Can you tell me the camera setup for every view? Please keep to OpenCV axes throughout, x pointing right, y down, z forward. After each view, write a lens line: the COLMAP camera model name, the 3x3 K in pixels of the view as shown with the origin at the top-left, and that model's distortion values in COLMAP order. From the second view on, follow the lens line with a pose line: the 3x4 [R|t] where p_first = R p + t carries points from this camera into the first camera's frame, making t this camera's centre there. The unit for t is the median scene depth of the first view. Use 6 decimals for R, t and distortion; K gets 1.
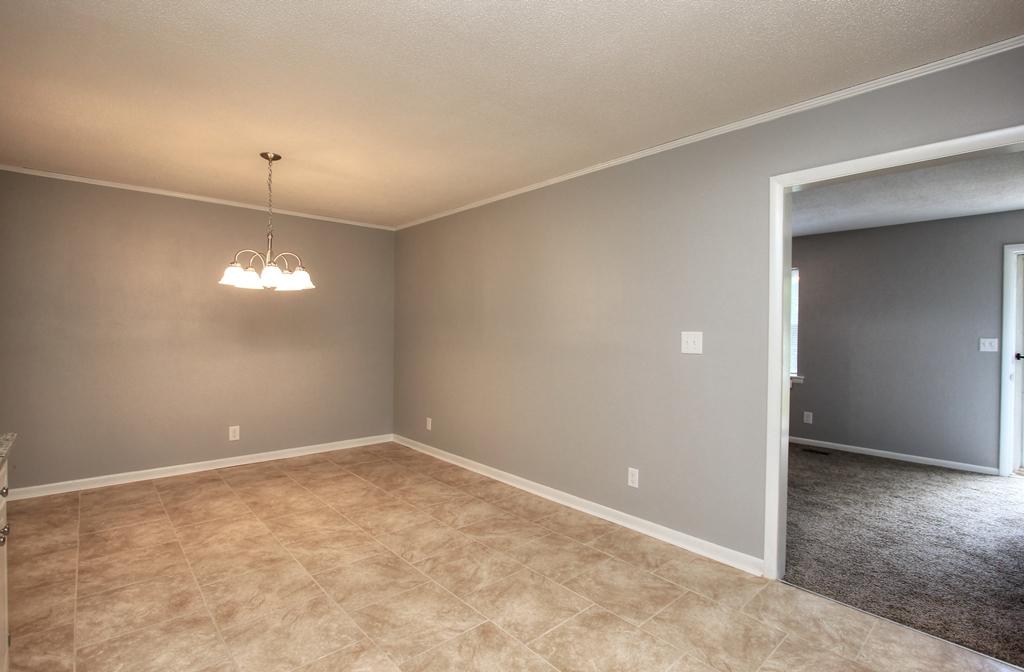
lens RADIAL K [[481.7, 0, 512.7], [0, 481.7, 333.8], [0, 0, 1]] dist [-0.009938, -0.000423]
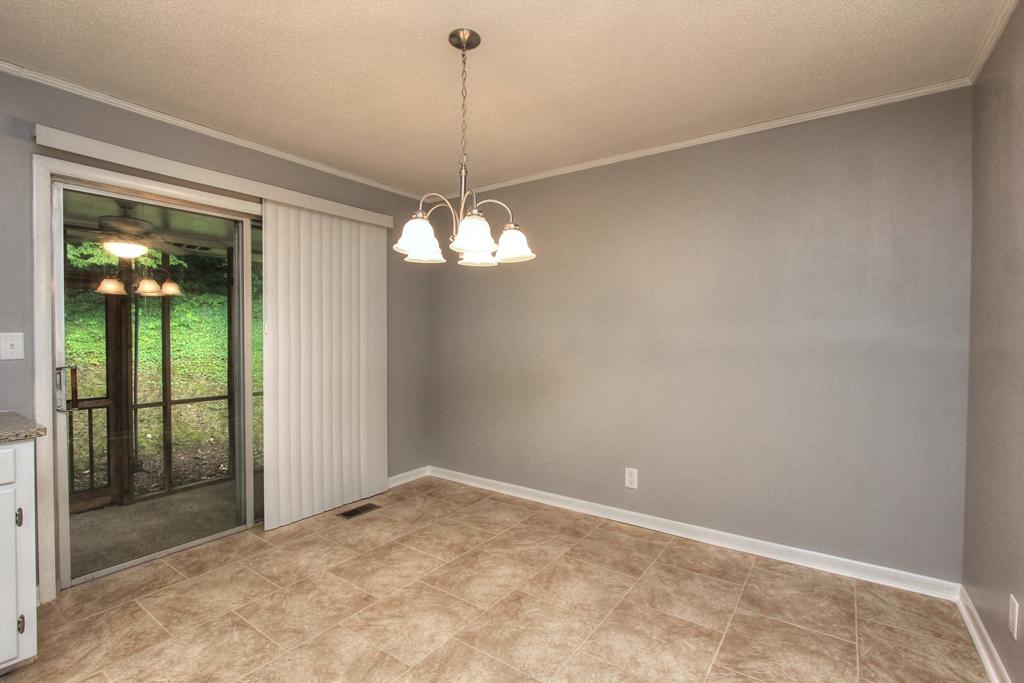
lens RADIAL K [[470.2, 0, 510.6], [0, 470.2, 342.6], [0, 0, 1]] dist [-0.015939, 0.002688]
pose [[0.221924, 0.004723, -0.975052, 0.086674], [-0.008330, 0.999961, 0.002947, 0.007925], [0.975028, 0.007468, 0.221955, 0.991865]]
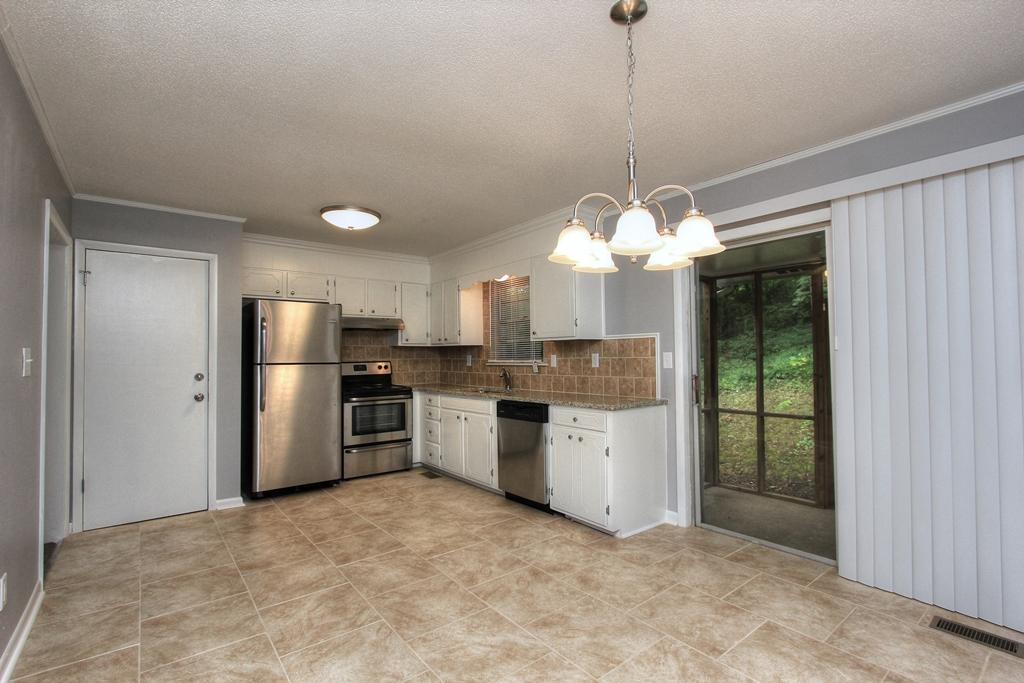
lens RADIAL K [[470.2, 0, 513.5], [0, 470.2, 343.6], [0, 0, 1]] dist [-0.015939, 0.002688]
pose [[-0.998044, 0.000291, 0.062518, -0.437763], [-0.000866, 0.999829, -0.018480, 0.000876], [-0.062513, -0.018498, -0.997873, 1.607189]]
